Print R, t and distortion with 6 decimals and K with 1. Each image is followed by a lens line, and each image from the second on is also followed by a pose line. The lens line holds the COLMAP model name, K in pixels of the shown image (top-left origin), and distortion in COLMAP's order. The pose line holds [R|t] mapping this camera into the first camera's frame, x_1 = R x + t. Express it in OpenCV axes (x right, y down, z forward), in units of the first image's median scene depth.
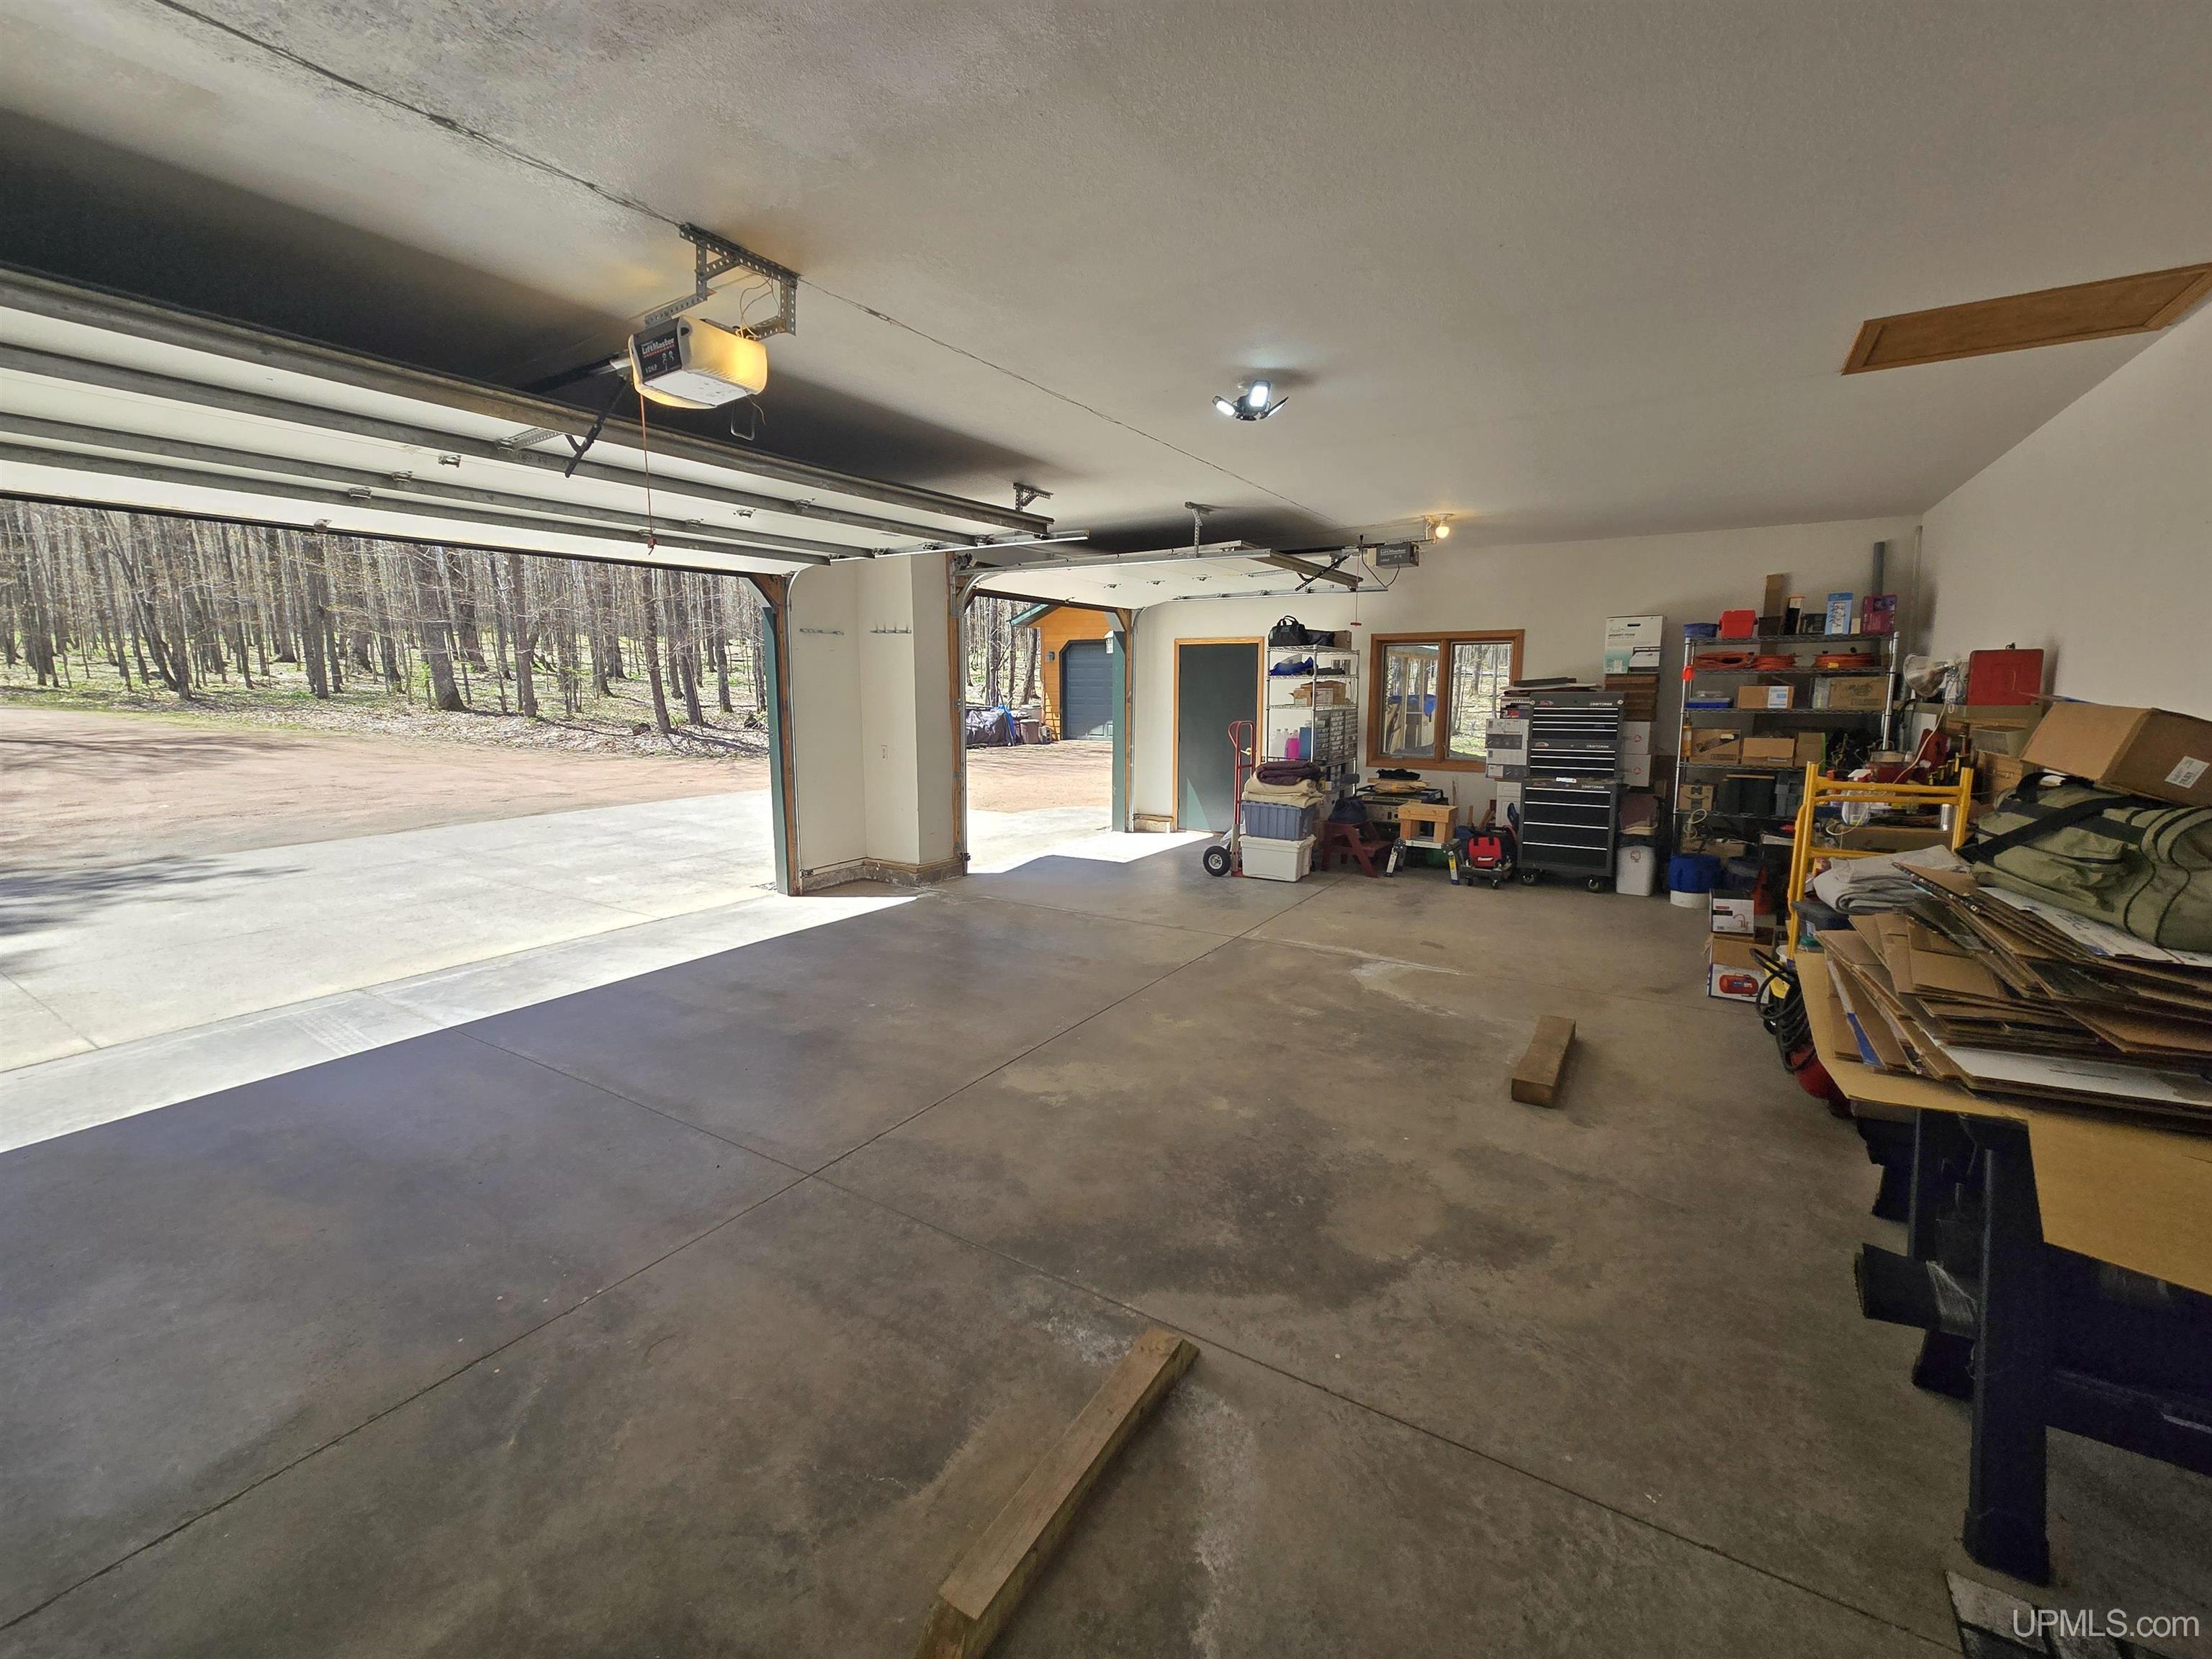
lens RADIAL K [[906.6, 0, 1112.2], [0, 906.6, 812.2], [0, 0, 1]] dist [0.000859, 0.000841]
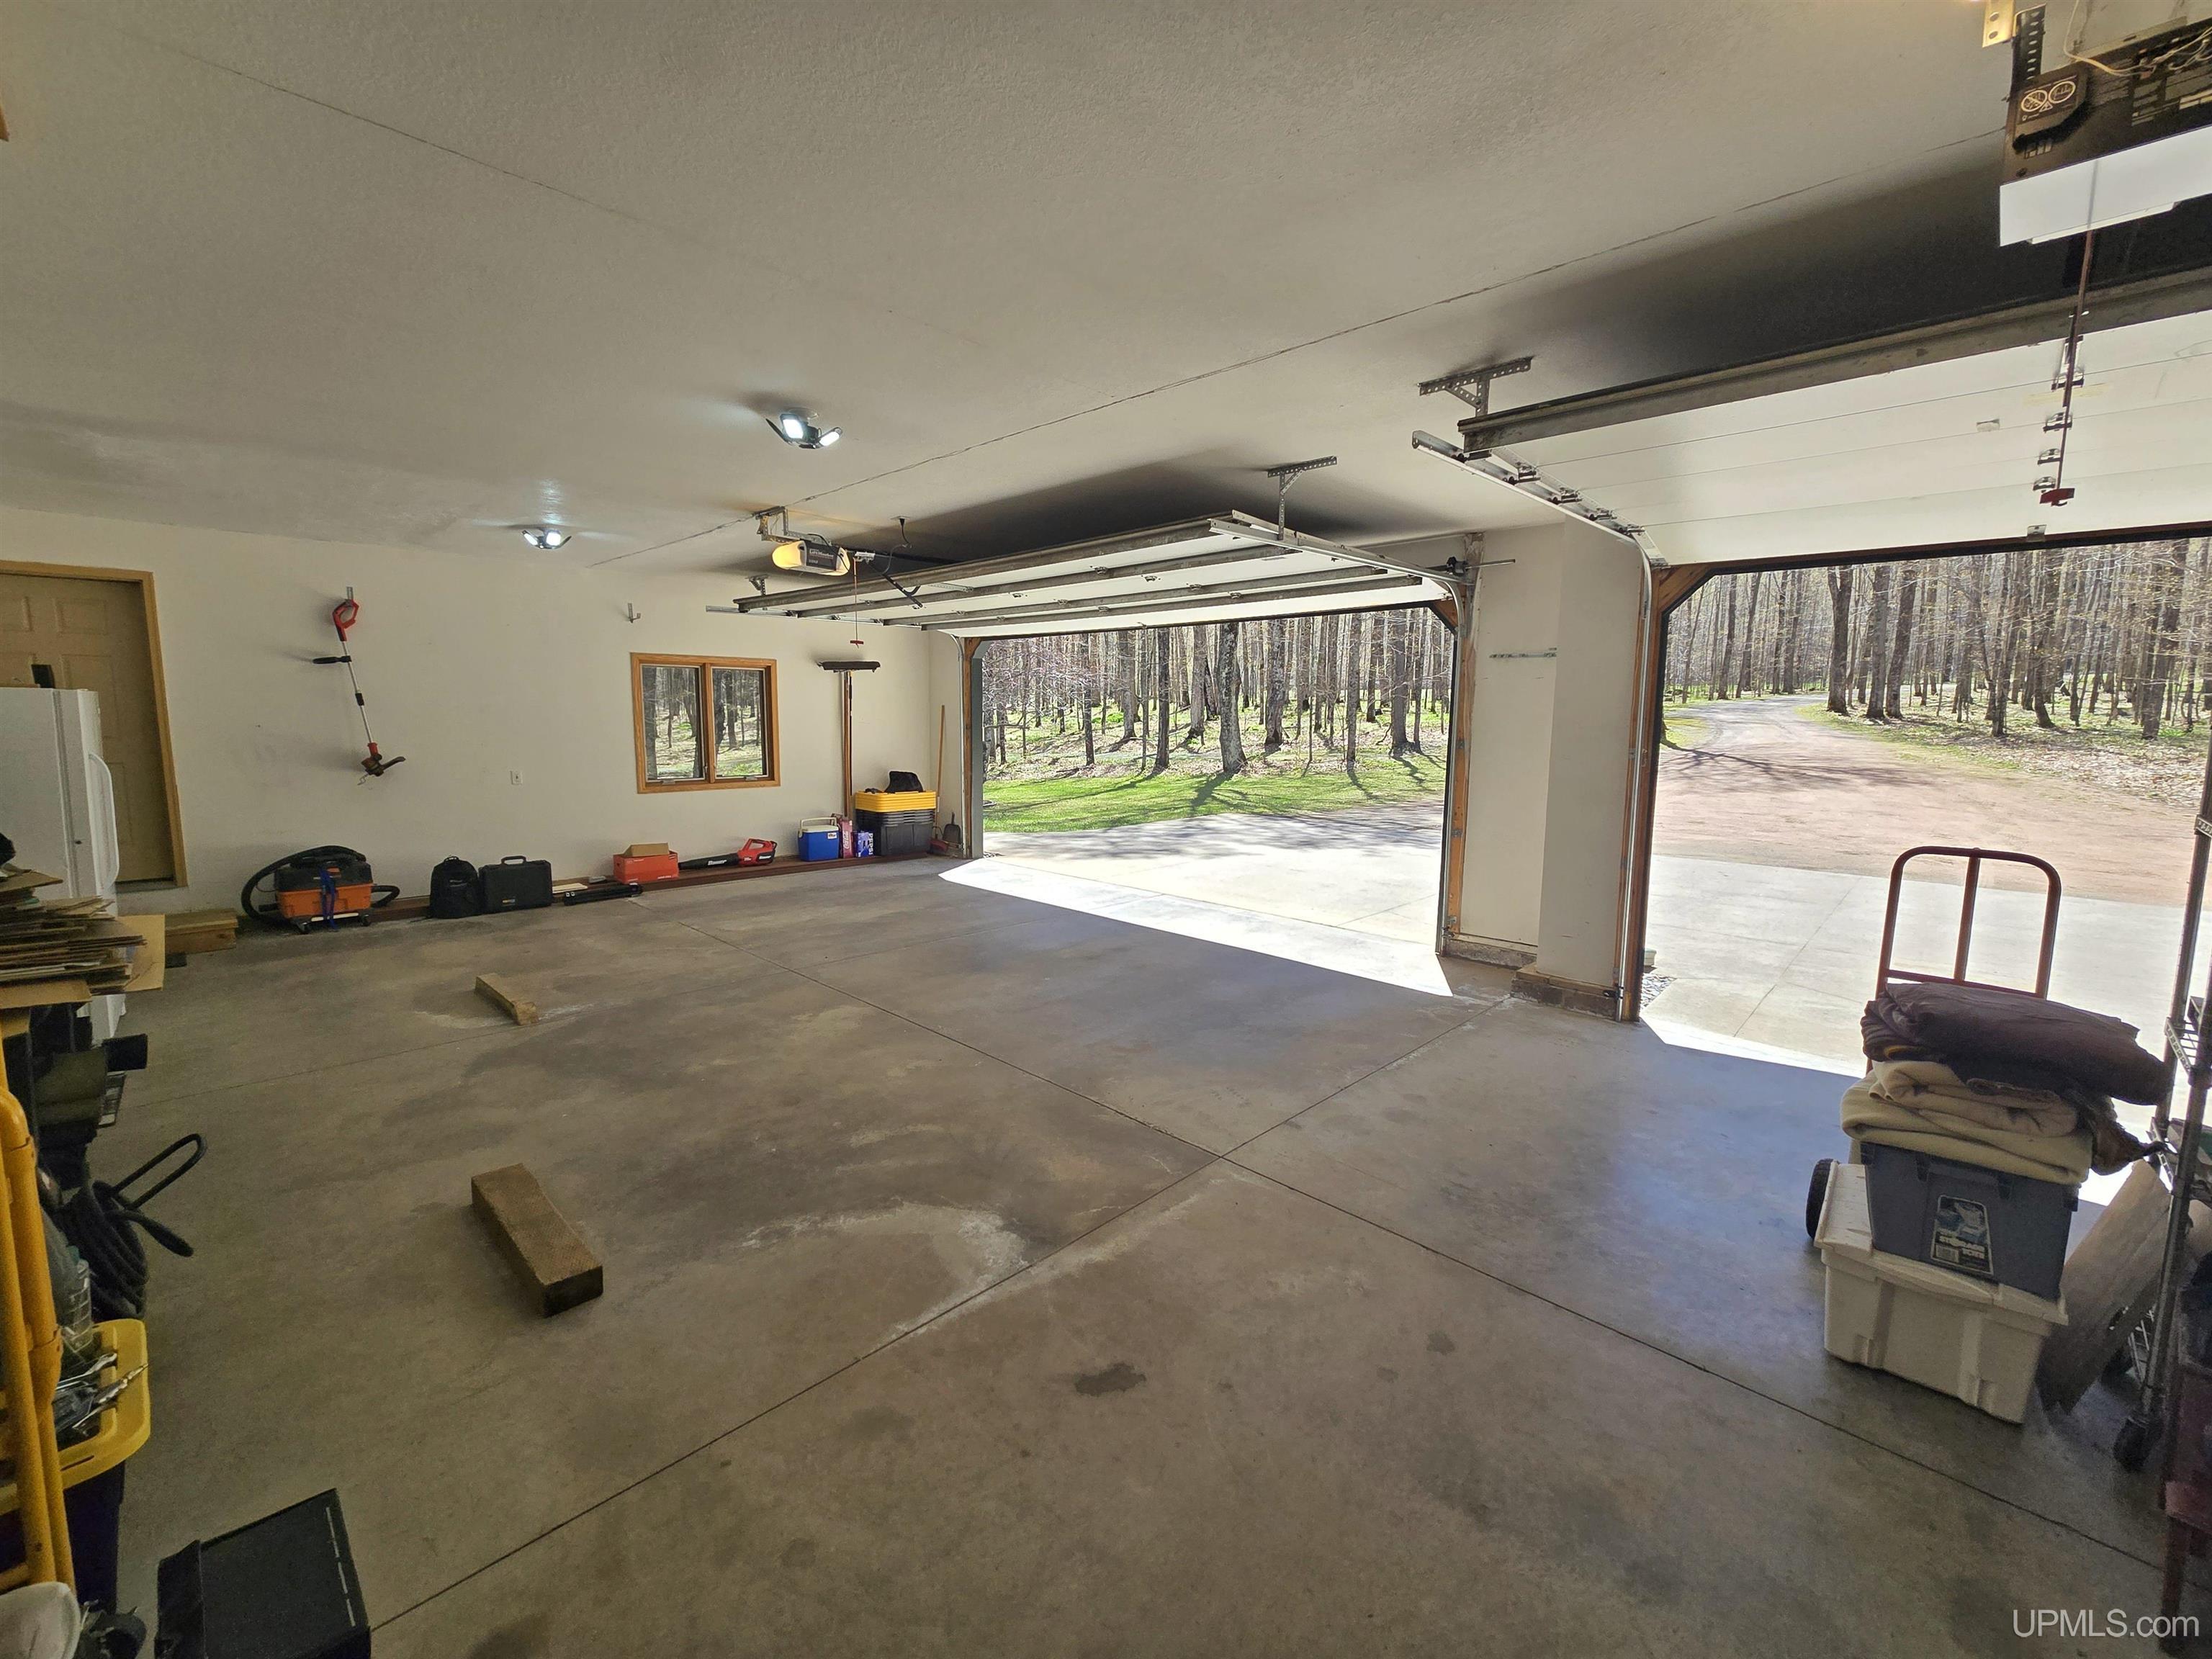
lens RADIAL K [[906.6, 0, 1113.5], [0, 906.6, 813.9], [0, 0, 1]] dist [0.000859, 0.000841]
pose [[-0.200356, 0.111216, -0.973390, 0.959467], [-0.147108, 0.978857, 0.142120, -0.207161], [0.968616, 0.171668, -0.179759, 1.387061]]
